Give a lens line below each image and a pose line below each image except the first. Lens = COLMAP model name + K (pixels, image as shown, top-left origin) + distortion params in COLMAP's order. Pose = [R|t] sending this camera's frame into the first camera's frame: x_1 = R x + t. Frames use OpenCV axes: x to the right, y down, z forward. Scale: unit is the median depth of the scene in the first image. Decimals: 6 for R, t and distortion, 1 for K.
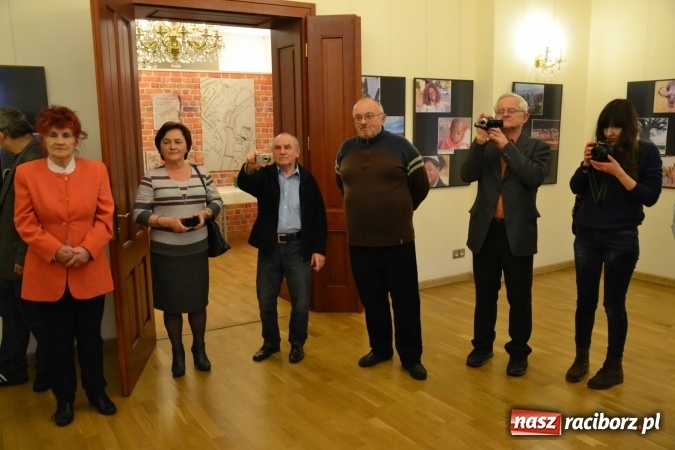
lens RADIAL K [[587.2, 0, 342.0], [0, 587.2, 222.7], [0, 0, 1]] dist [-0.117529, 0.124841]
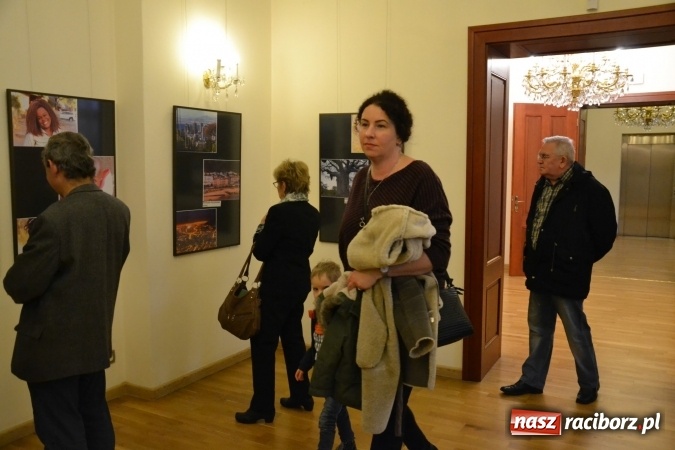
lens RADIAL K [[590.2, 0, 355.7], [0, 590.2, 232.3], [0, 0, 1]] dist [-0.064929, 0.060871]
pose [[0.840584, -0.046976, 0.539641, 0.091883], [0.072066, 0.997075, -0.025459, -0.057120], [-0.536867, 0.060290, 0.841510, 0.296910]]
